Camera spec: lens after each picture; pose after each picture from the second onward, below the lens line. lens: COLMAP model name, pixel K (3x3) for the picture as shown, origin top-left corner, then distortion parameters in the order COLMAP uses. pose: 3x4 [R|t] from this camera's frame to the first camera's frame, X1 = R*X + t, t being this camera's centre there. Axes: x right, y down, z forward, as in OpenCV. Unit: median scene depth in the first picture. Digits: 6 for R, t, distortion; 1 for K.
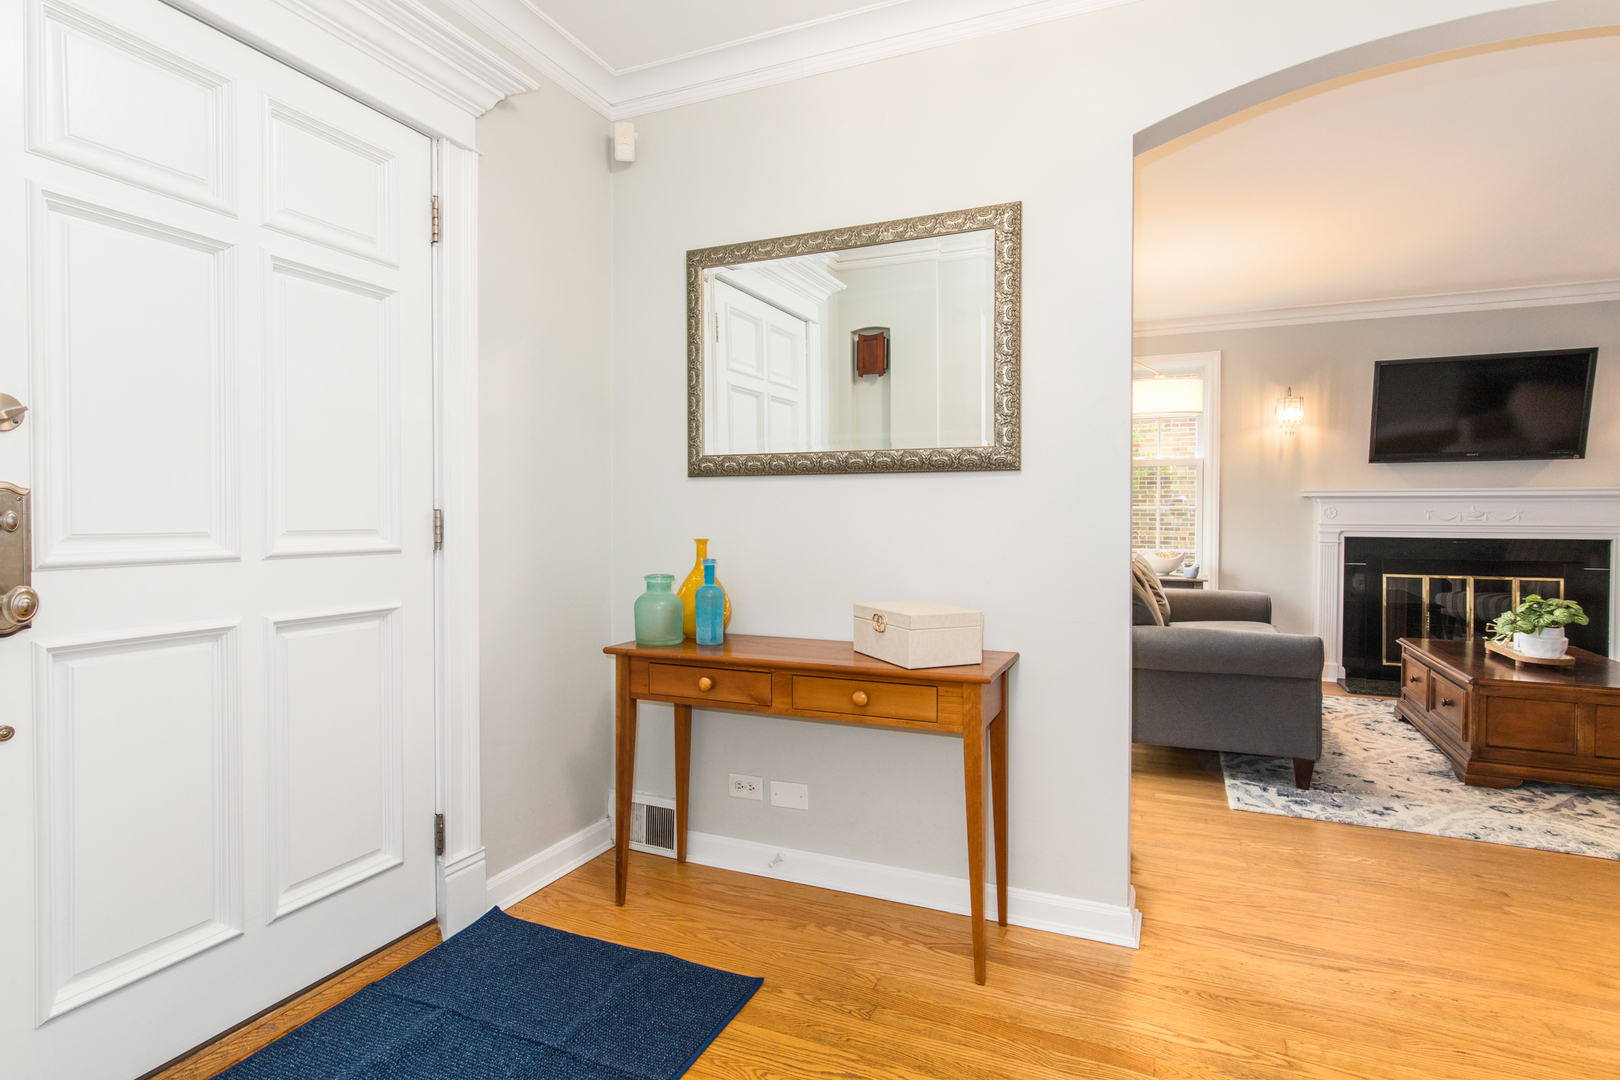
lens RADIAL K [[814.1, 0, 773.6], [0, 814.1, 518.7], [0, 0, 1]] dist [0.003006, -0.000352]
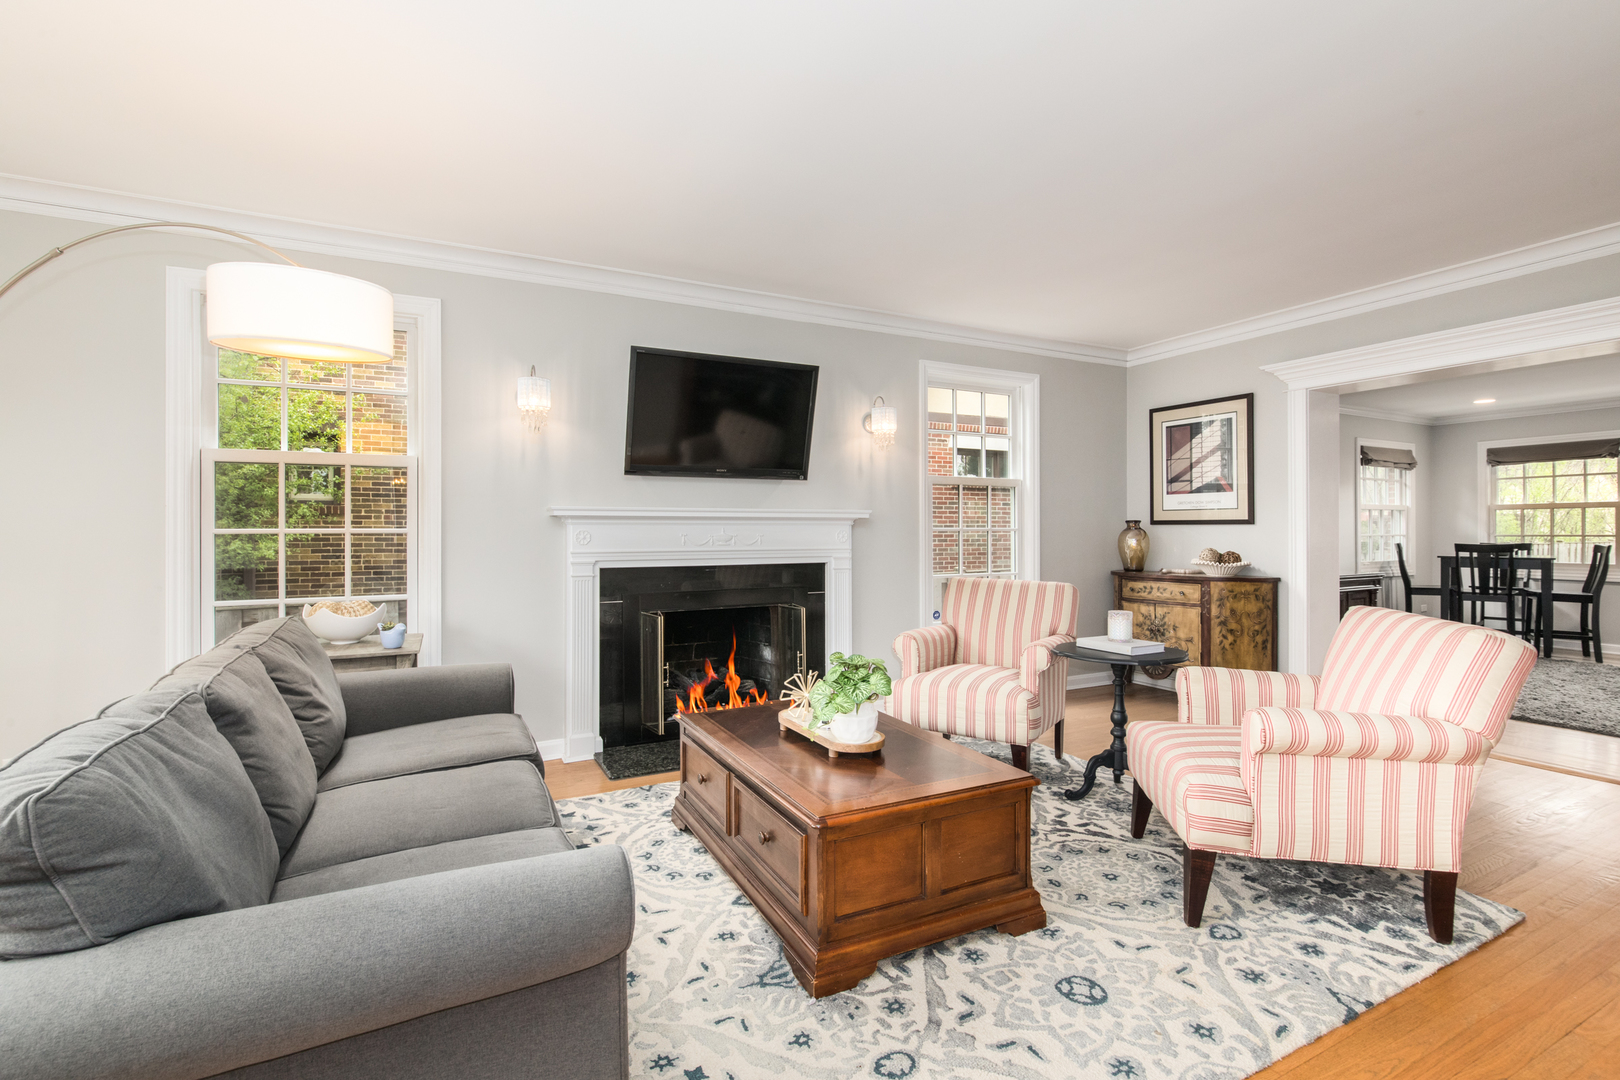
lens RADIAL K [[742.1, 0, 805.5], [0, 742.1, 532.1], [0, 0, 1]] dist [-0.000549, 0.000211]
pose [[0.599908, -0.009750, 0.800010, 0.283422], [0.009554, 0.999942, 0.005023, -0.015837], [-0.800012, 0.004630, 0.599966, 0.469758]]
